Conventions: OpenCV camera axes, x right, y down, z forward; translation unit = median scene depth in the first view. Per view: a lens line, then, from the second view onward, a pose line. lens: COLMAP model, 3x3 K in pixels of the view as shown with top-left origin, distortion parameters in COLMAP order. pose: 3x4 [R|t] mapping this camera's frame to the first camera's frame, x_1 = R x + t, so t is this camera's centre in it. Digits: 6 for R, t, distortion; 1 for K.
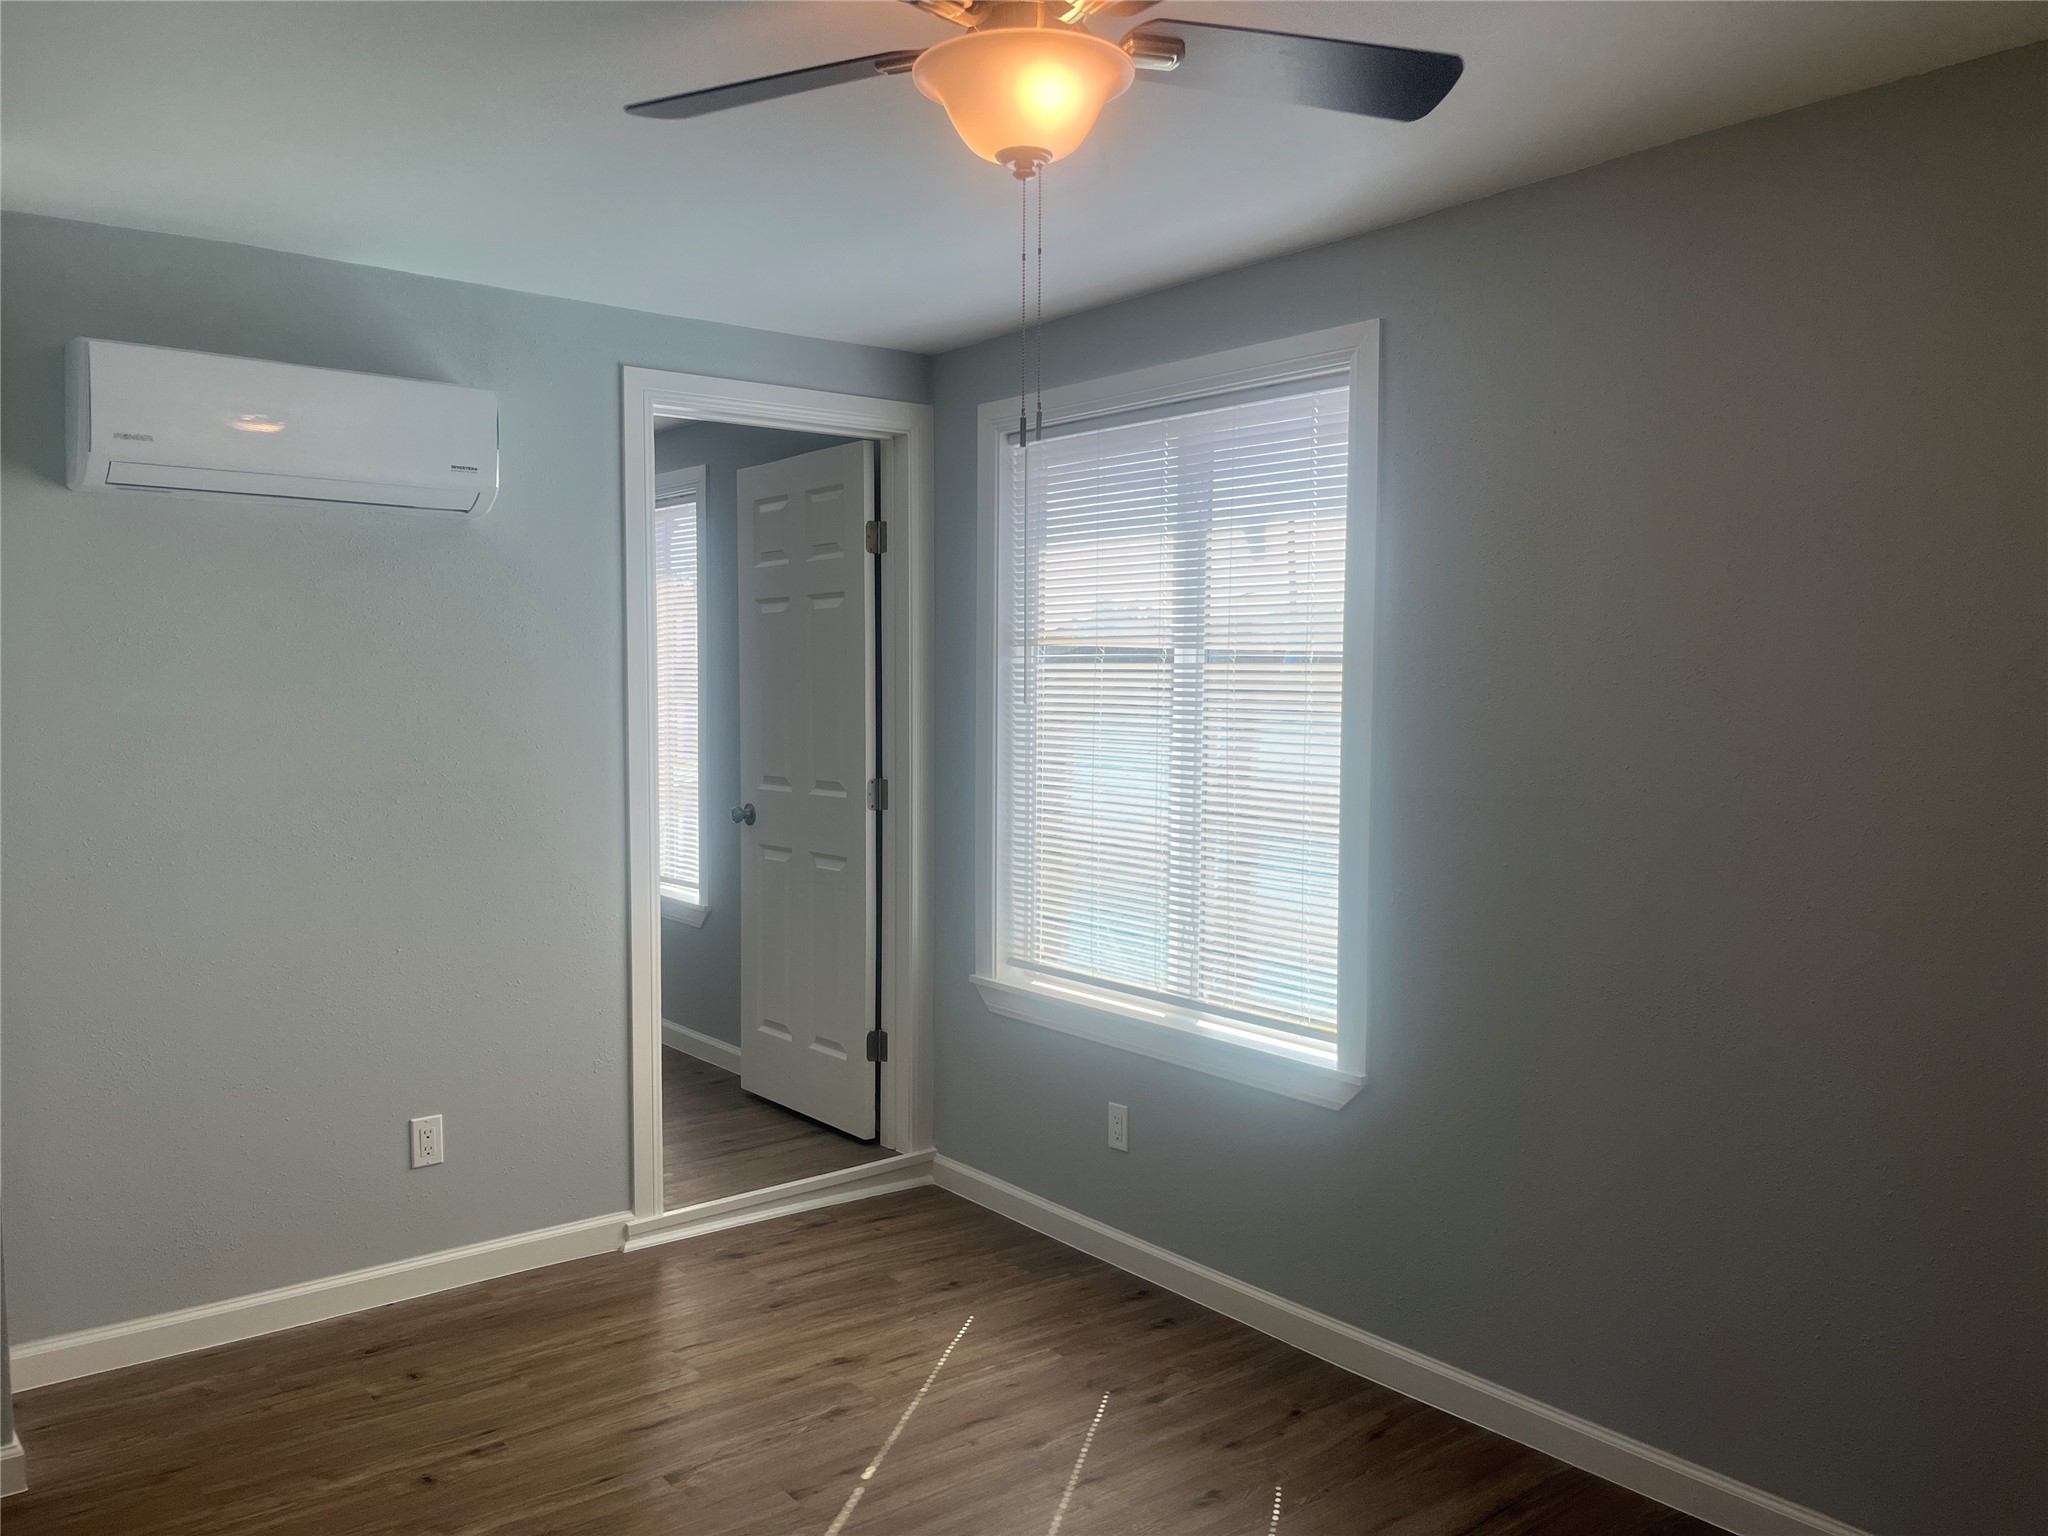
lens RADIAL K [[1583.5, 0, 1032.2], [0, 1583.5, 781.1], [0, 0, 1]] dist [0.111646, -0.151353]
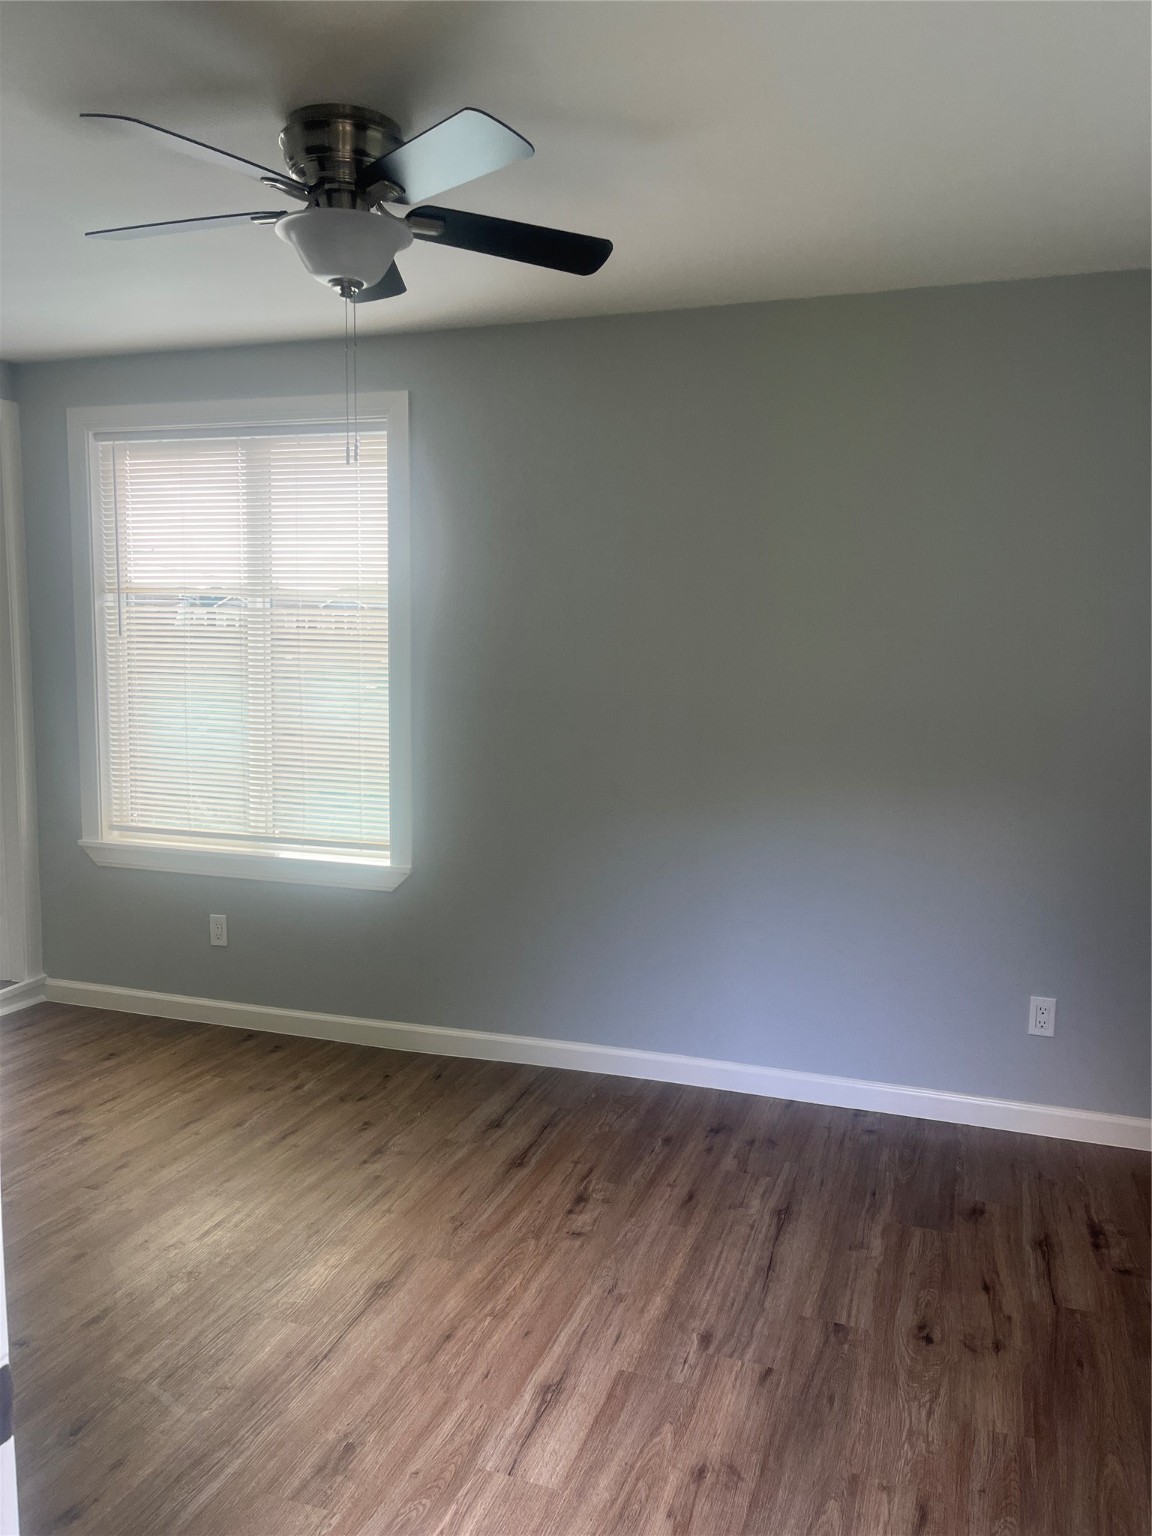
lens RADIAL K [[1187.6, 0, 576.0], [0, 1187.6, 768.0], [0, 0, 1]] dist [0.111646, -0.151353]
pose [[0.852732, -0.057915, 0.519128, -0.238317], [0.030111, 0.997632, 0.061837, 0.013209], [-0.521480, -0.037099, 0.852457, -0.096440]]
